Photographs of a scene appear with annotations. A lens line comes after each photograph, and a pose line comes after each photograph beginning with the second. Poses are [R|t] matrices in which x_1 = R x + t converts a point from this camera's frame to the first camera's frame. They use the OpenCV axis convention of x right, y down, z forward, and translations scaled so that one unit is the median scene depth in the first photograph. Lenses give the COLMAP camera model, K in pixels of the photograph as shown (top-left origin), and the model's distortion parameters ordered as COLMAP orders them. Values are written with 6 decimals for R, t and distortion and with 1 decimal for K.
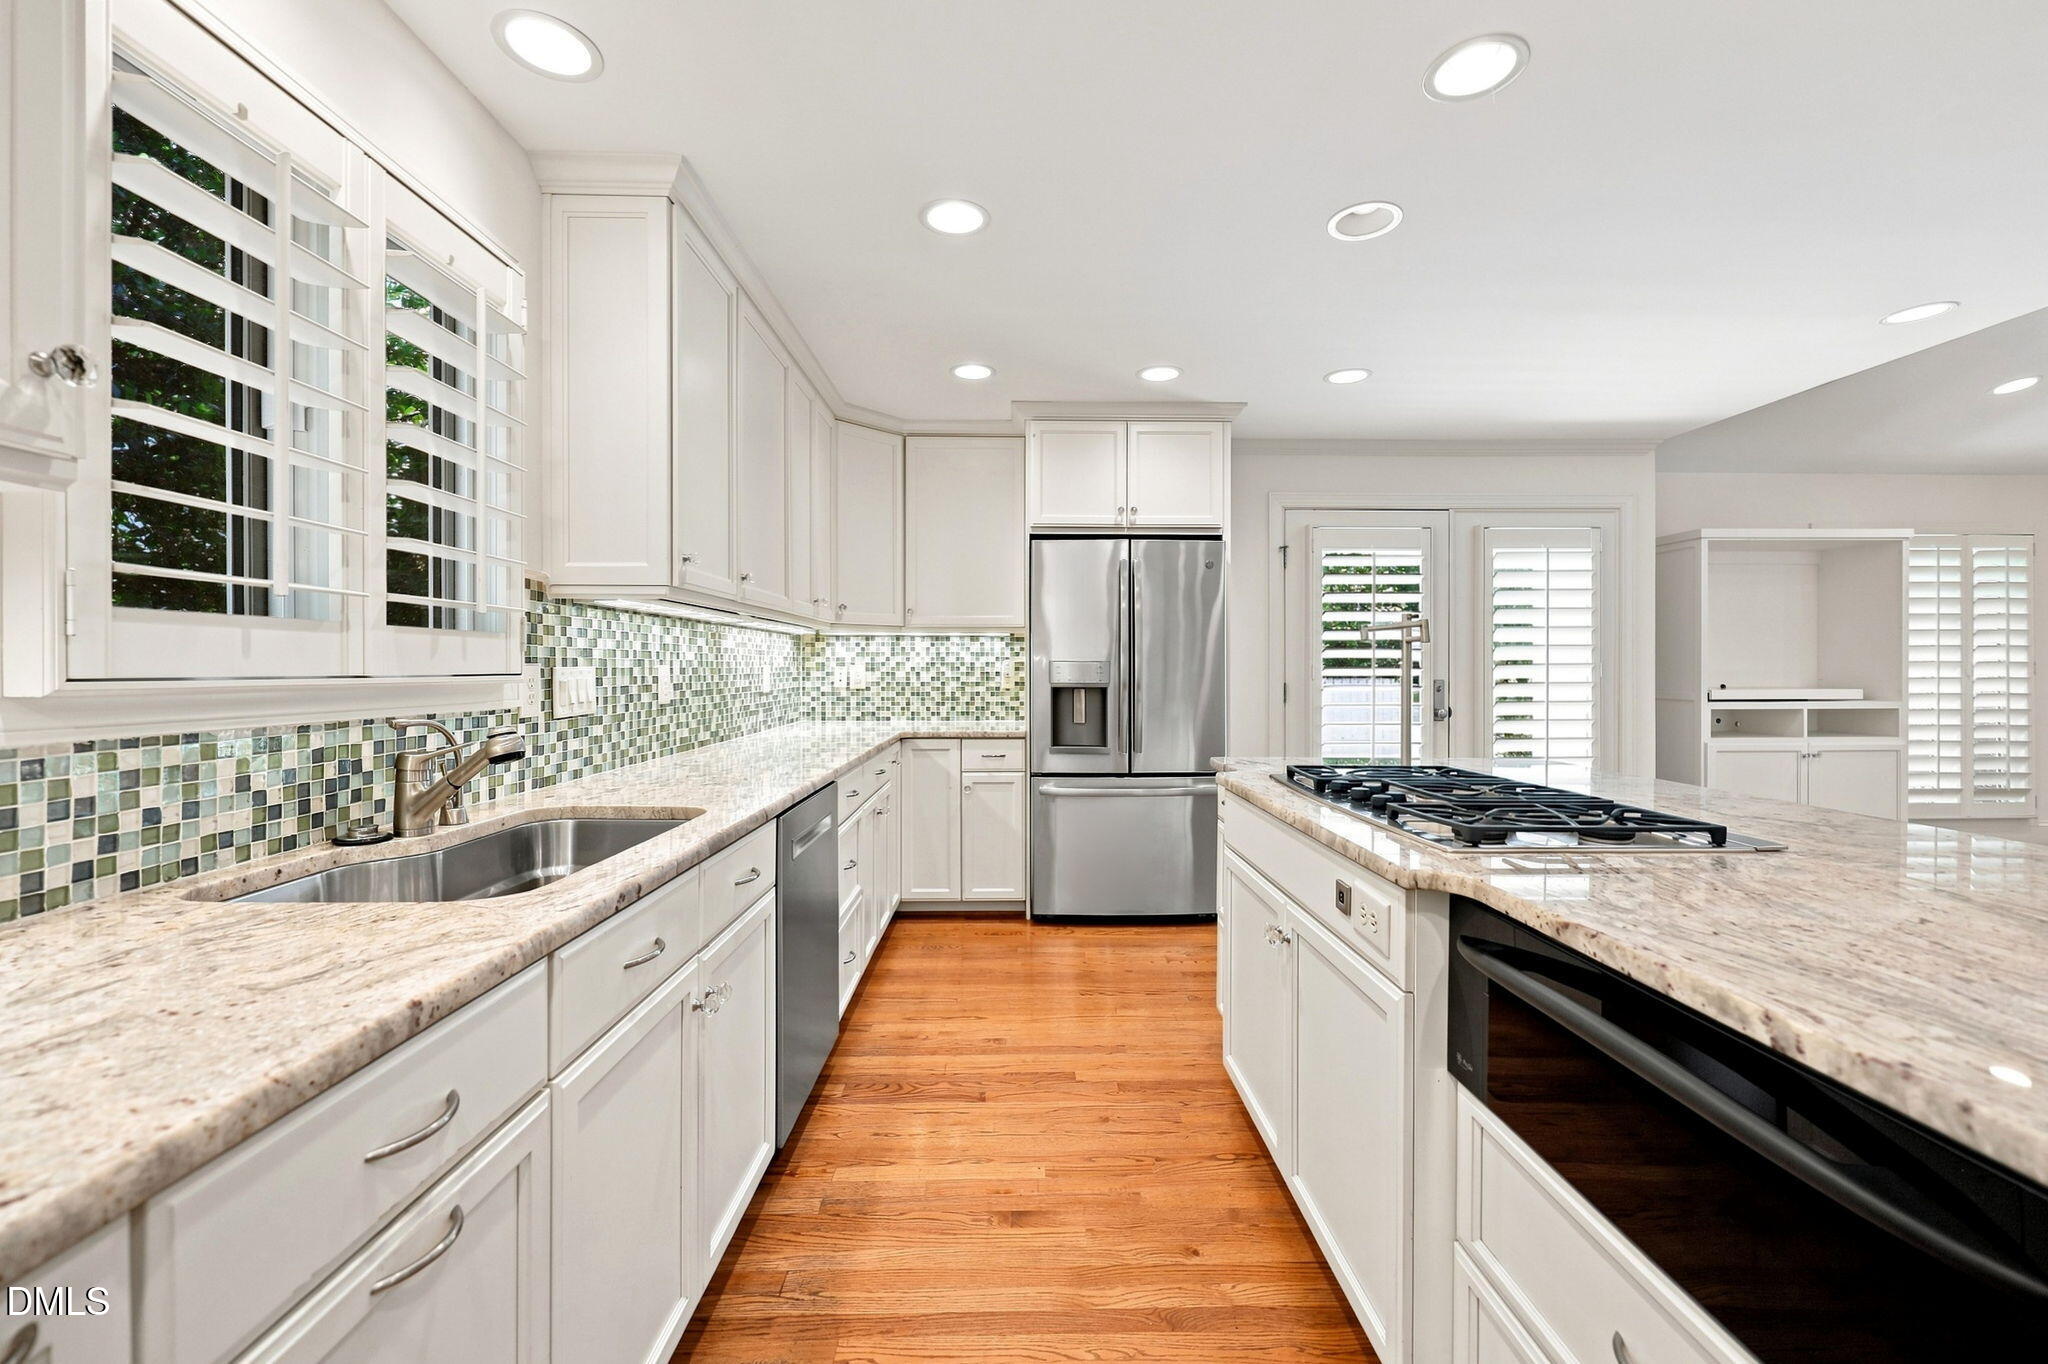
lens RADIAL K [[838.2, 0, 1038.1], [0, 838.2, 669.8], [0, 0, 1]] dist [-0.002140, -0.000117]
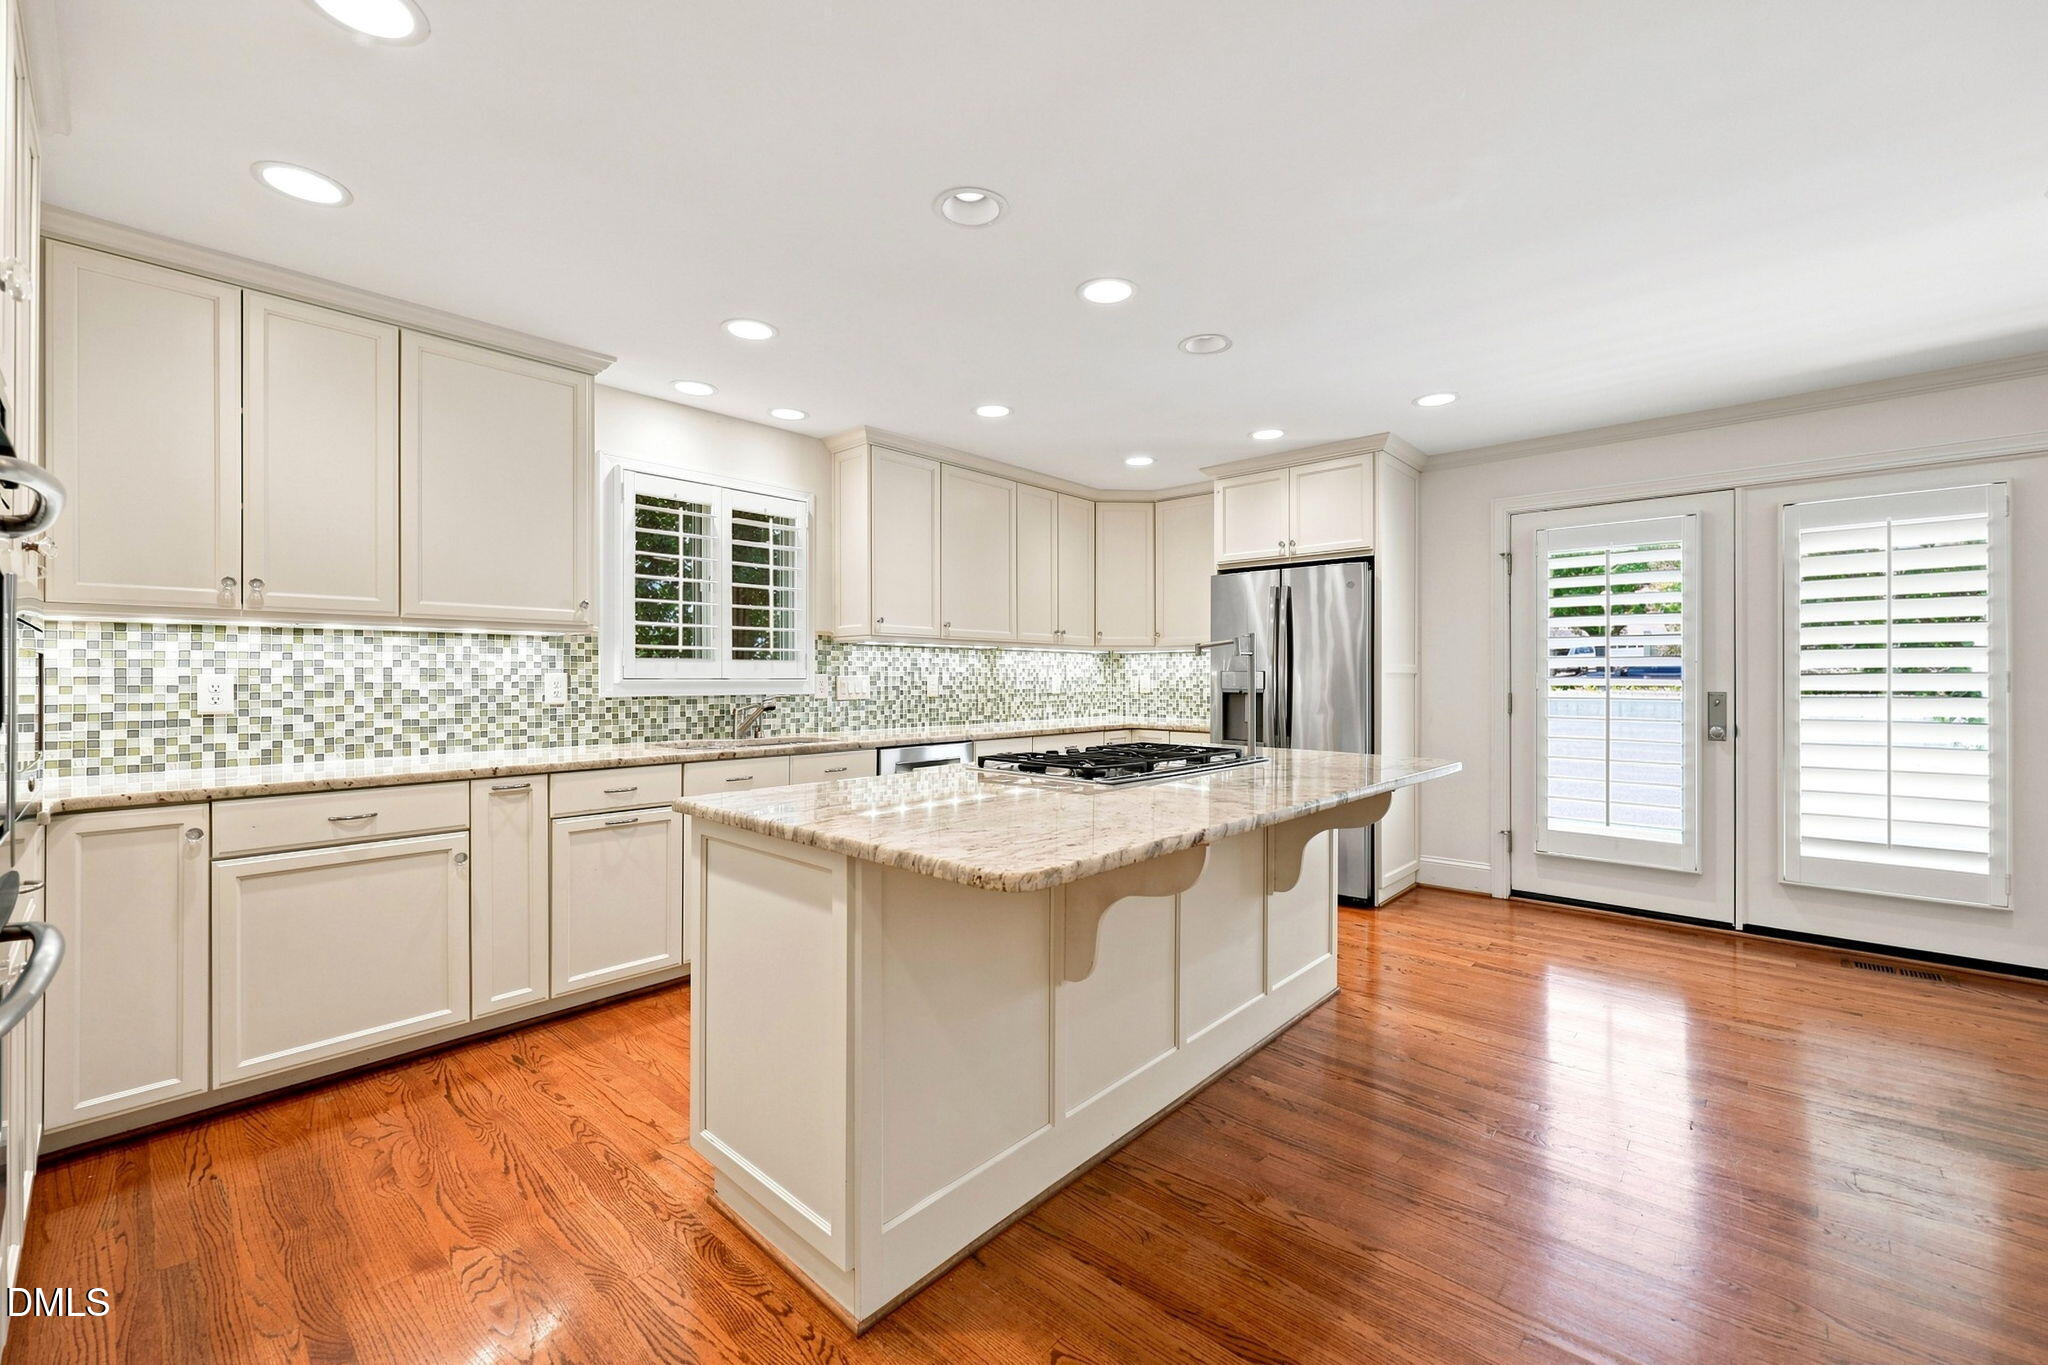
lens RADIAL K [[834.2, 0, 1027.4], [0, 834.2, 678.7], [0, 0, 1]] dist [-0.000511, 0.000067]
pose [[0.722006, 0.000969, -0.691887, 0.972909], [-0.003290, 0.999993, -0.002034, 0.005679], [0.691879, 0.003745, 0.722003, -0.148875]]
